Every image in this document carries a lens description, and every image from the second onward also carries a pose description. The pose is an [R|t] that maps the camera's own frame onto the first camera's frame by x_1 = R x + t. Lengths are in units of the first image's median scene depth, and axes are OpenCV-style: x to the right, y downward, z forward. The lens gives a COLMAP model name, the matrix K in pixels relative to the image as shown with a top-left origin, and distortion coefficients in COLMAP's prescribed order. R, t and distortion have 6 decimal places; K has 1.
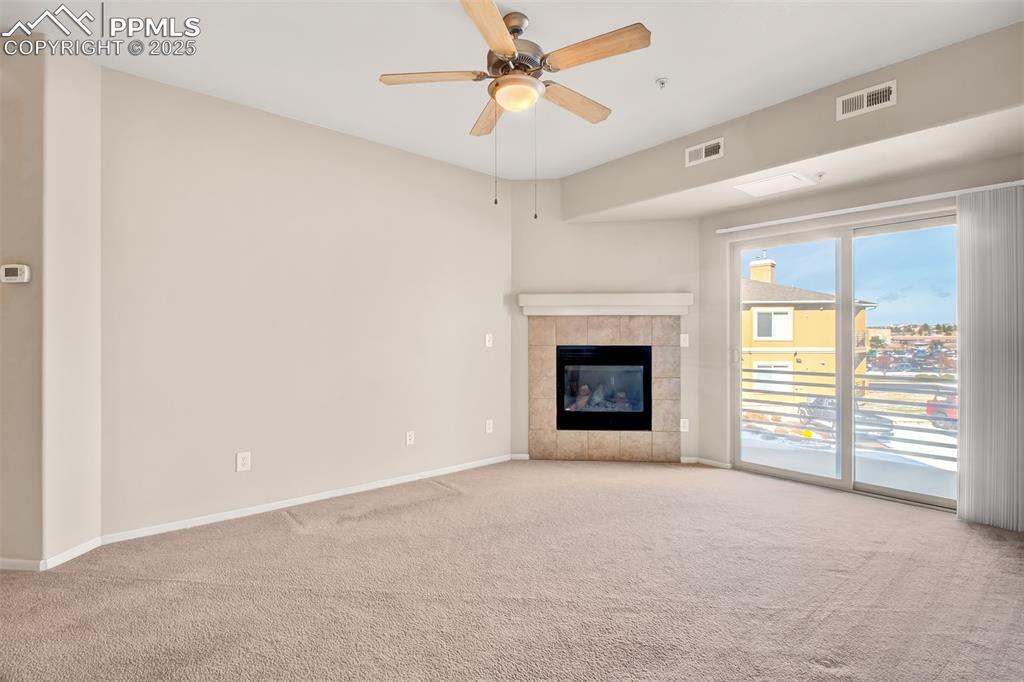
lens RADIAL K [[487.0, 0, 506.8], [0, 487.0, 340.2], [0, 0, 1]] dist [-0.000811, -0.006073]
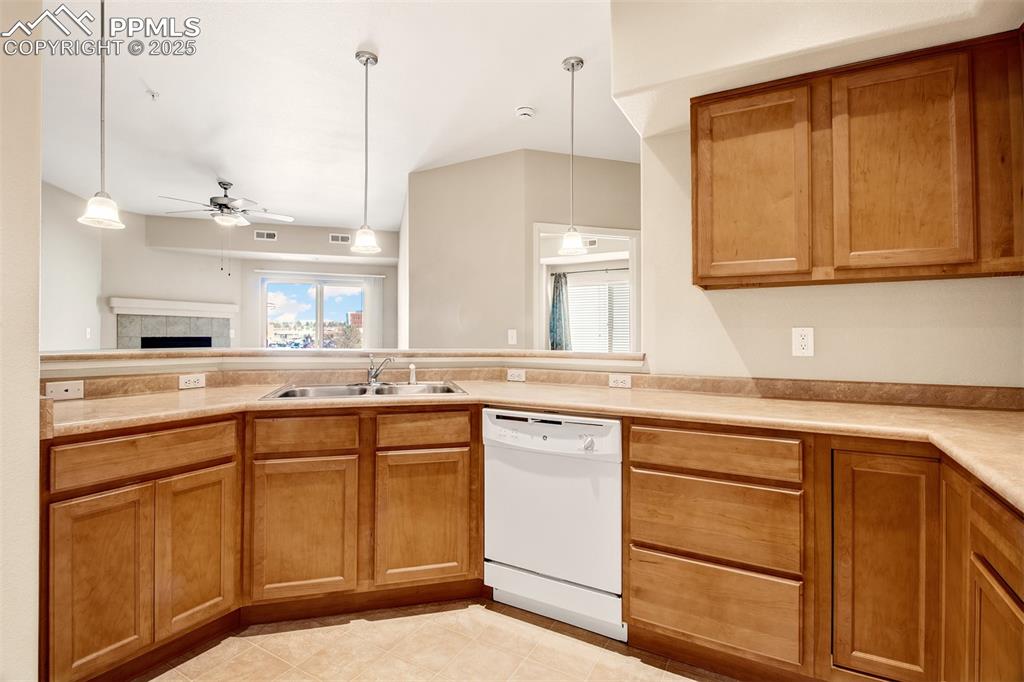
lens RADIAL K [[487.0, 0, 512.4], [0, 487.0, 328.1], [0, 0, 1]] dist [-0.000811, -0.006073]
pose [[0.434481, 0.016755, 0.900525, -0.680825], [-0.005864, 0.999858, -0.015774, 0.001953], [-0.900662, 0.001573, 0.434517, -0.539240]]
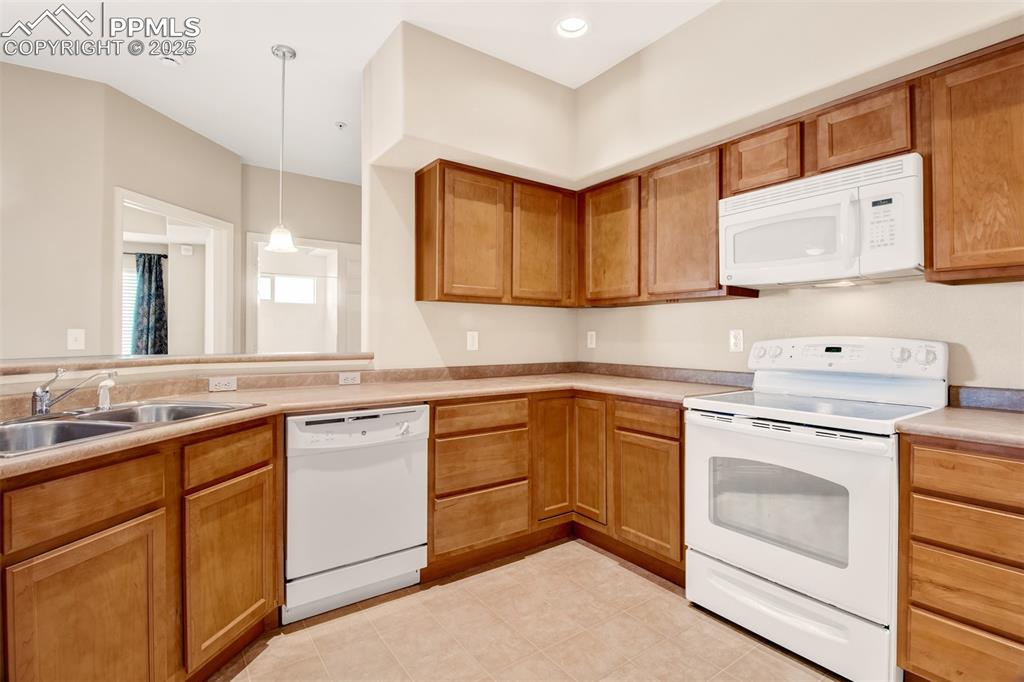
lens RADIAL K [[487.0, 0, 520.0], [0, 487.0, 338.2], [0, 0, 1]] dist [-0.000811, -0.006073]
pose [[-0.640791, -0.001312, 0.767714, -0.729965], [-0.000498, 0.999999, 0.001293, 0.001579], [-0.767715, 0.000447, -0.640791, -0.183121]]
